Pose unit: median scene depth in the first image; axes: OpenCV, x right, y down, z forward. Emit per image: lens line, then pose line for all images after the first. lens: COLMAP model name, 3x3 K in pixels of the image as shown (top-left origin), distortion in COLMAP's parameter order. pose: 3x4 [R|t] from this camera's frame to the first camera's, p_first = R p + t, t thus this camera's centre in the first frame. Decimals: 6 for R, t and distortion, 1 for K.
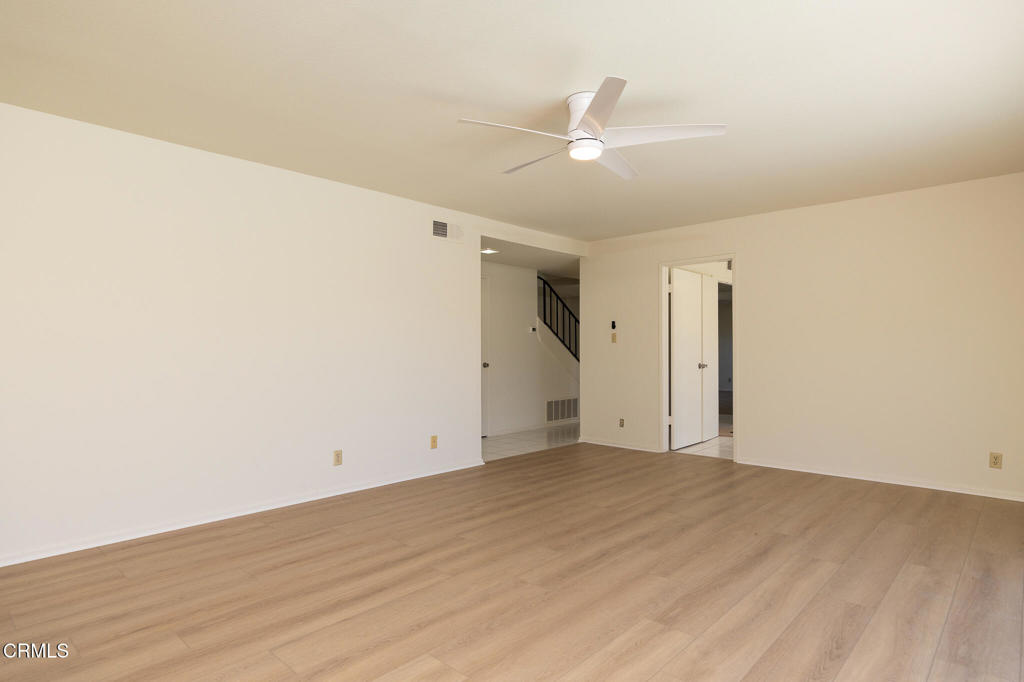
lens RADIAL K [[569.9, 0, 507.8], [0, 569.9, 338.0], [0, 0, 1]] dist [-0.004584, 0.002195]
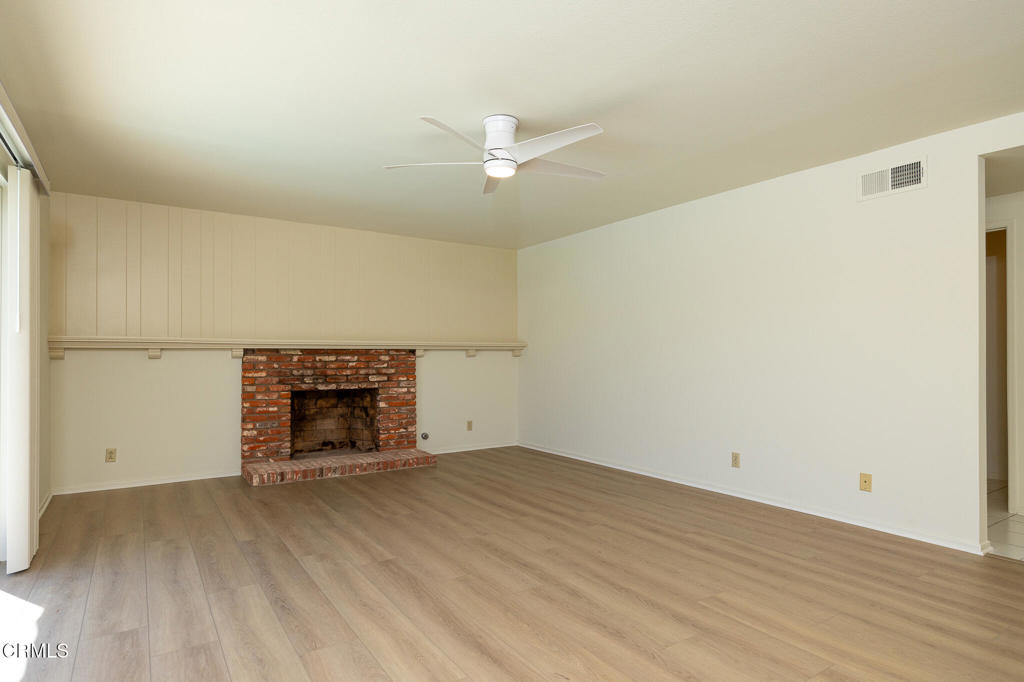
lens RADIAL K [[569.9, 0, 506.8], [0, 569.9, 347.8], [0, 0, 1]] dist [-0.004584, 0.002195]
pose [[-0.243818, -0.007048, -0.969795, 1.088605], [0.019349, 0.999739, -0.012130, 0.019295], [0.969628, -0.021722, -0.243618, 1.177236]]
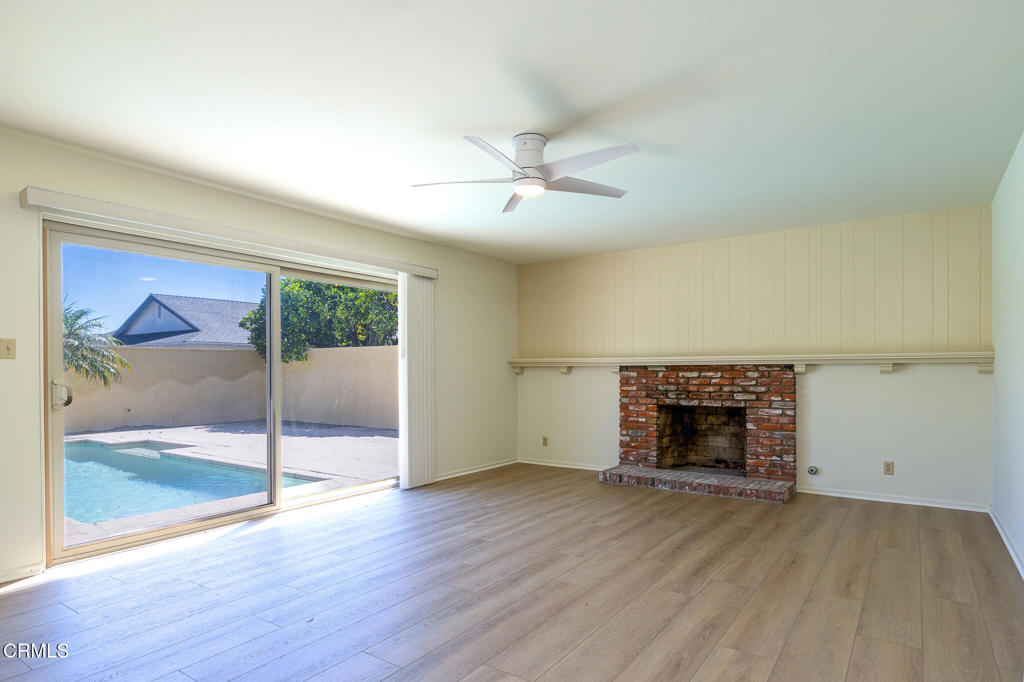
lens RADIAL K [[569.9, 0, 500.4], [0, 569.9, 370.6], [0, 0, 1]] dist [-0.004584, 0.002195]
pose [[-0.992482, 0.006754, -0.122207, 0.301874], [0.008988, 0.999802, -0.017741, 0.034062], [0.122063, -0.018706, -0.992346, 1.919918]]
